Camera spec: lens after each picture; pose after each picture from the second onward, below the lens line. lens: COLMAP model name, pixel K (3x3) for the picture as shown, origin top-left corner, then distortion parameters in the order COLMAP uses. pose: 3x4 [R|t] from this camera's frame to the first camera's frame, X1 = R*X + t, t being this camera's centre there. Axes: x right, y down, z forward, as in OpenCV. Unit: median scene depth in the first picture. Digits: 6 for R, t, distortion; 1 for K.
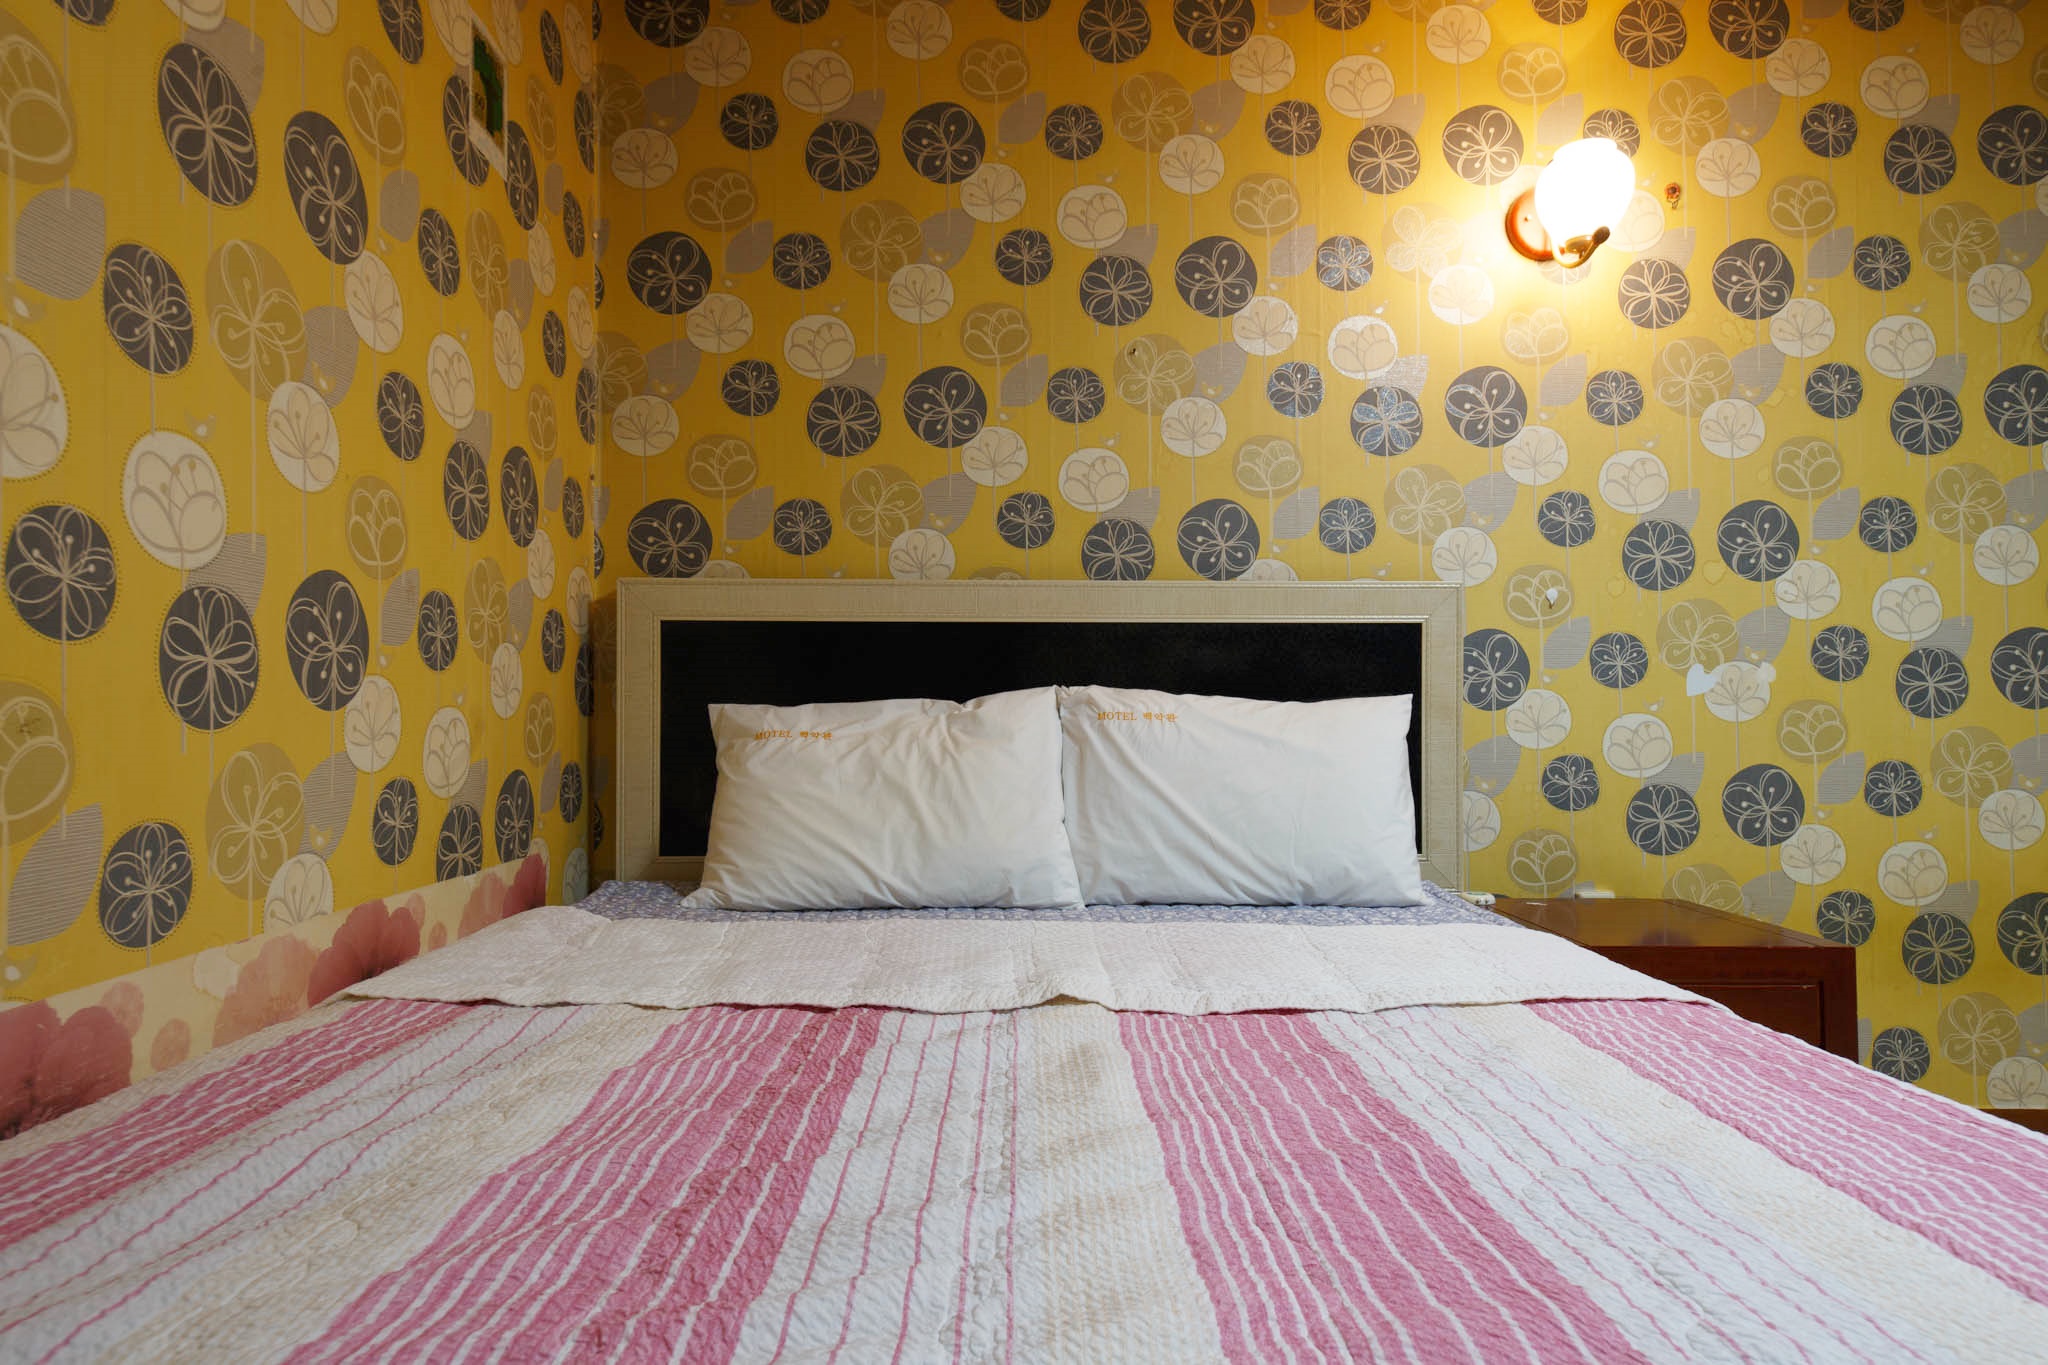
lens RADIAL K [[1177.4, 0, 1022.2], [0, 1177.4, 670.2], [0, 0, 1]] dist [0.033644, -0.004899]
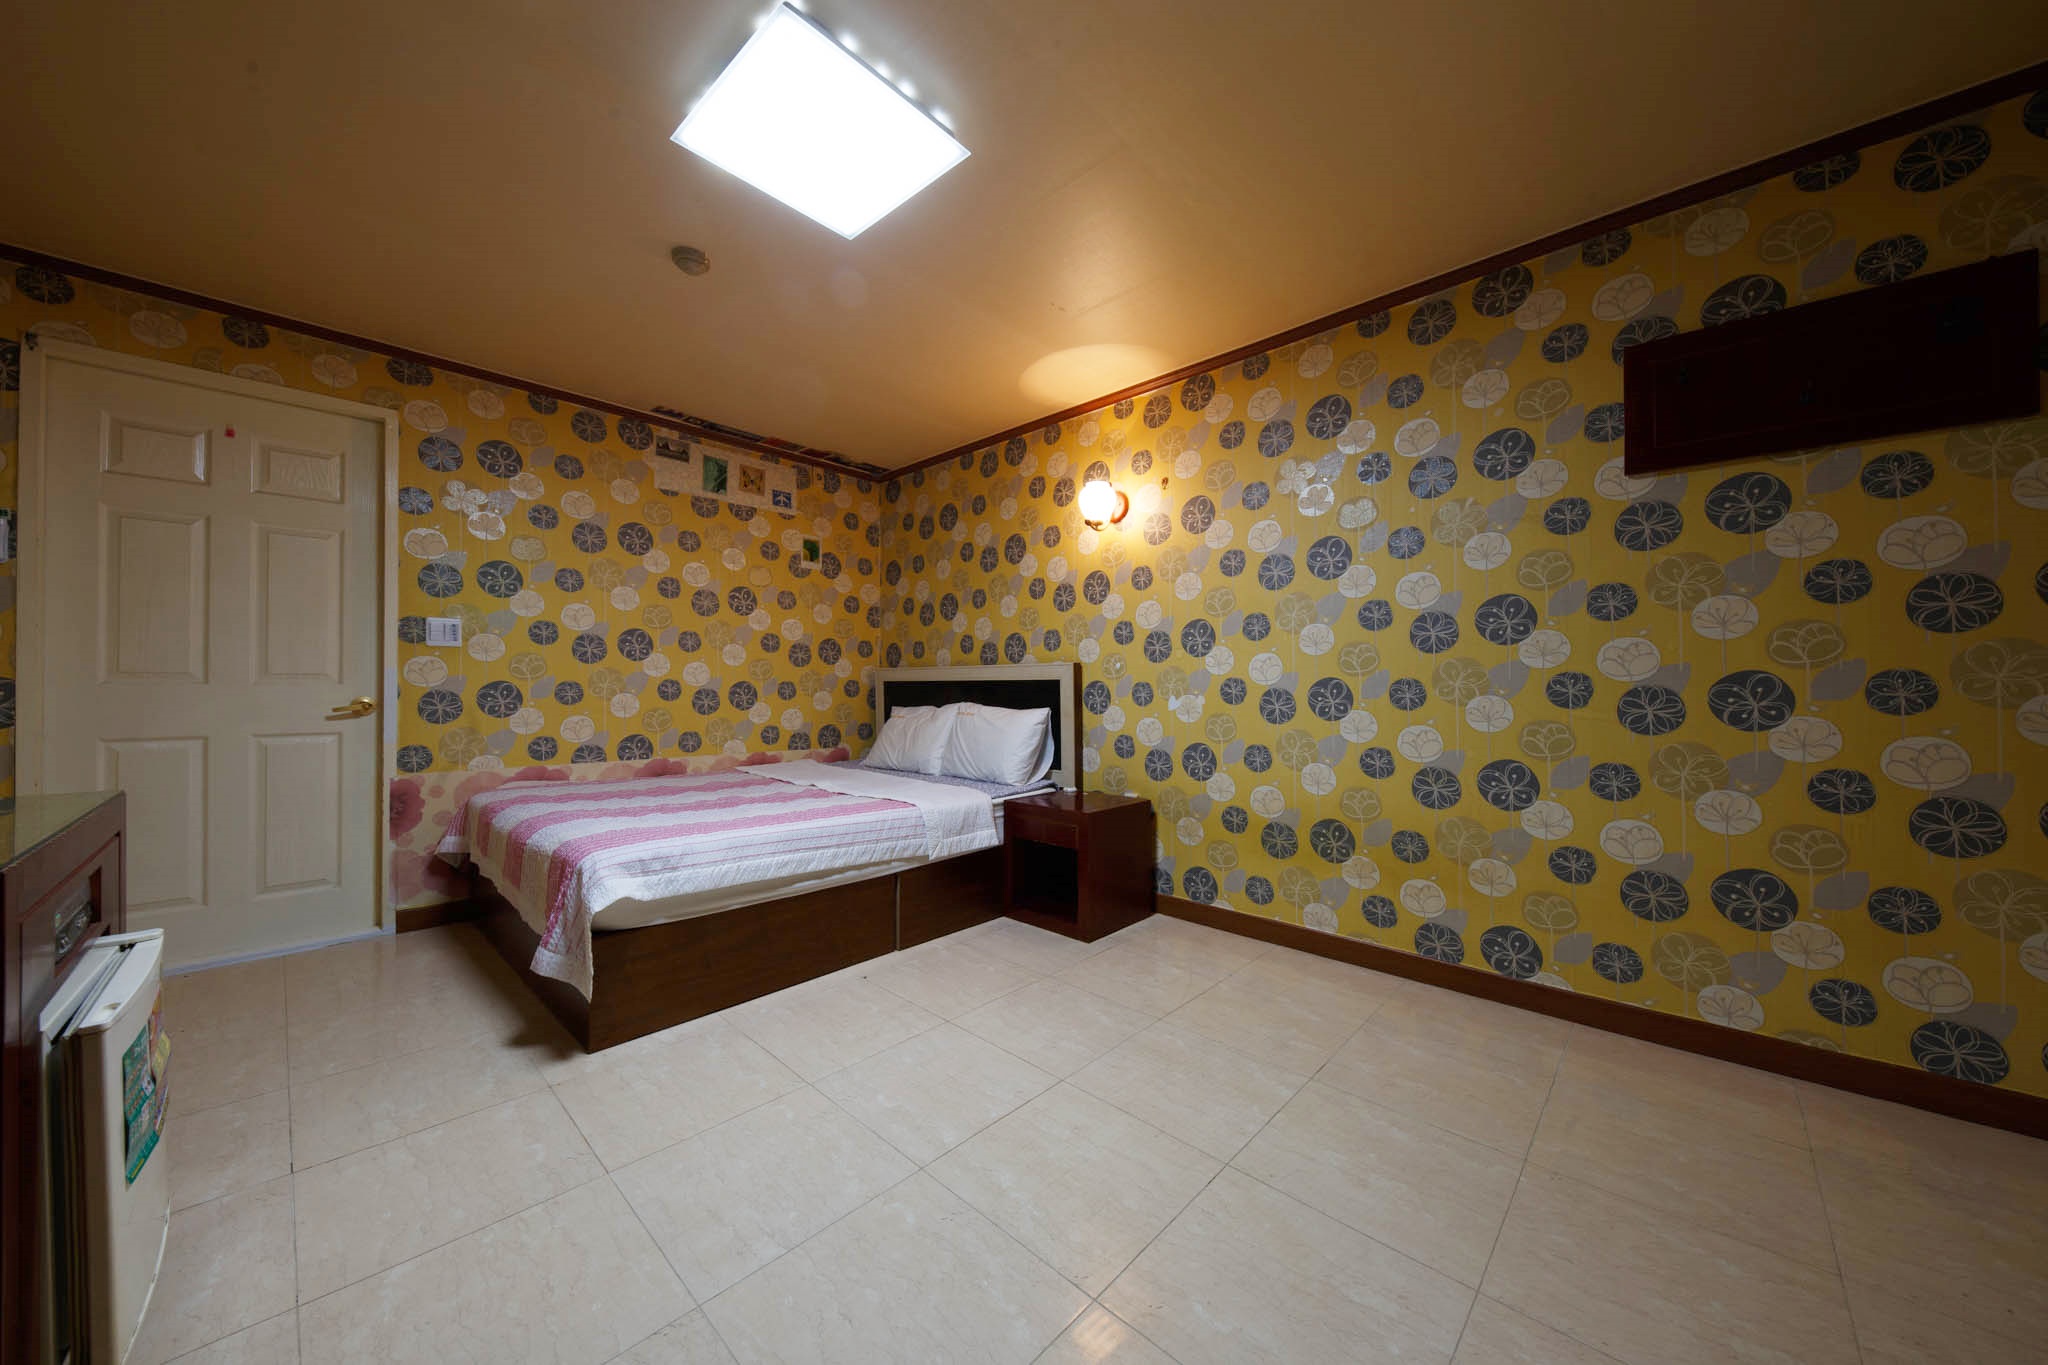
lens RADIAL K [[699.3, 0, 1018.5], [0, 699.3, 678.2], [0, 0, 1]] dist [0.011473, -0.006809]
pose [[0.703856, -0.010021, -0.710272, 1.309819], [0.024455, 0.999650, 0.010131, -0.058909], [0.709922, -0.024500, 0.703854, -0.114210]]
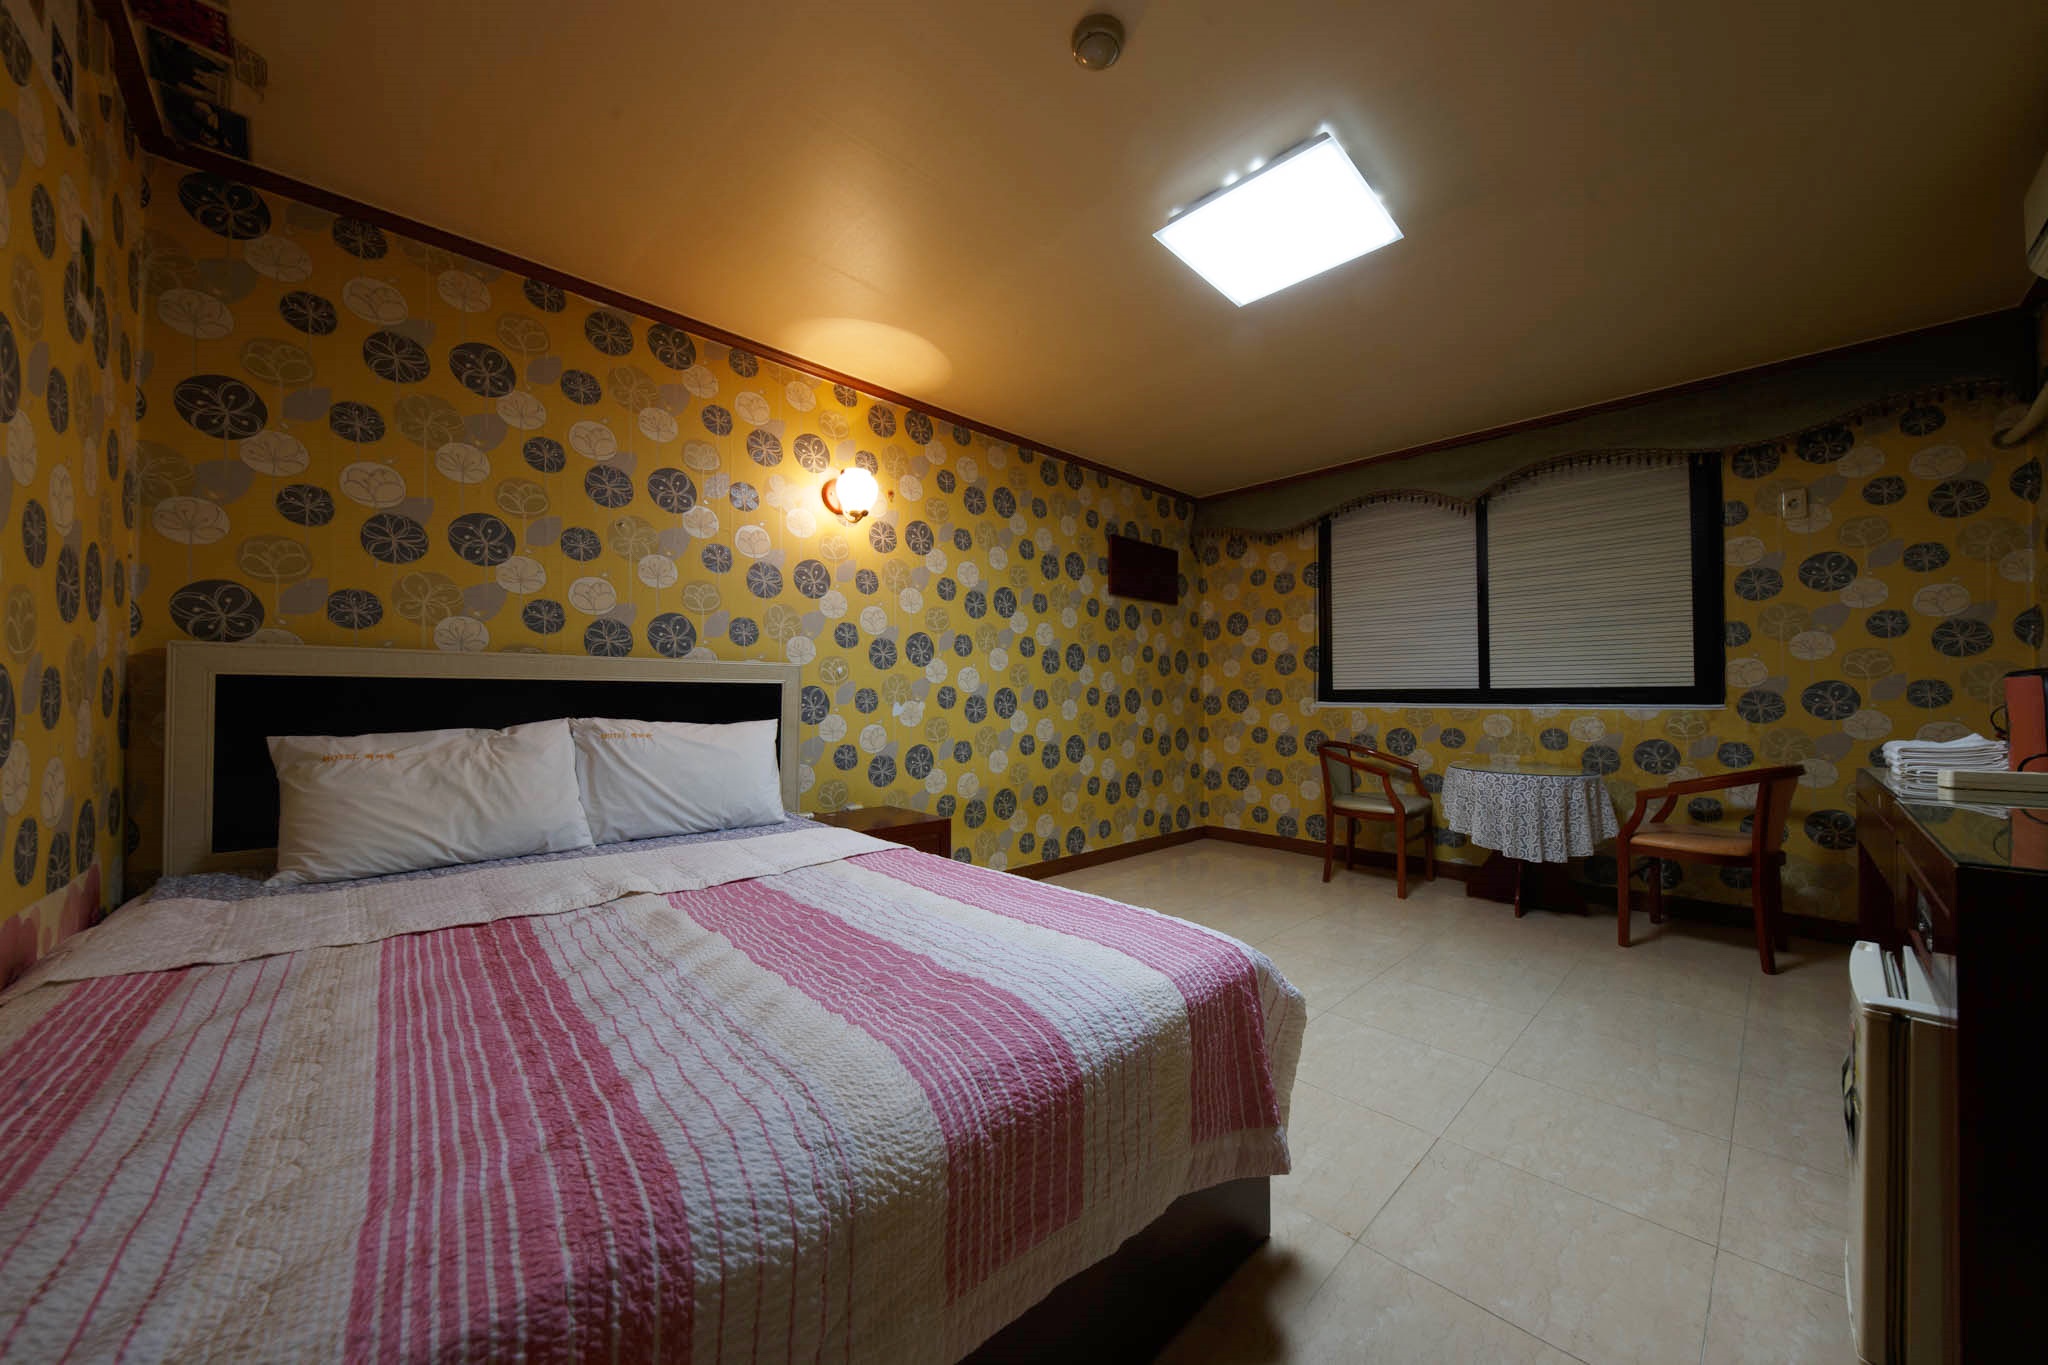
lens RADIAL K [[699.3, 0, 1030.5], [0, 699.3, 683.6], [0, 0, 1]] dist [0.011473, -0.006809]
pose [[0.743553, 0.014176, 0.668527, -0.146139], [-0.021251, 0.999771, 0.002435, -0.050611], [-0.668340, -0.016017, 0.743684, -0.178119]]
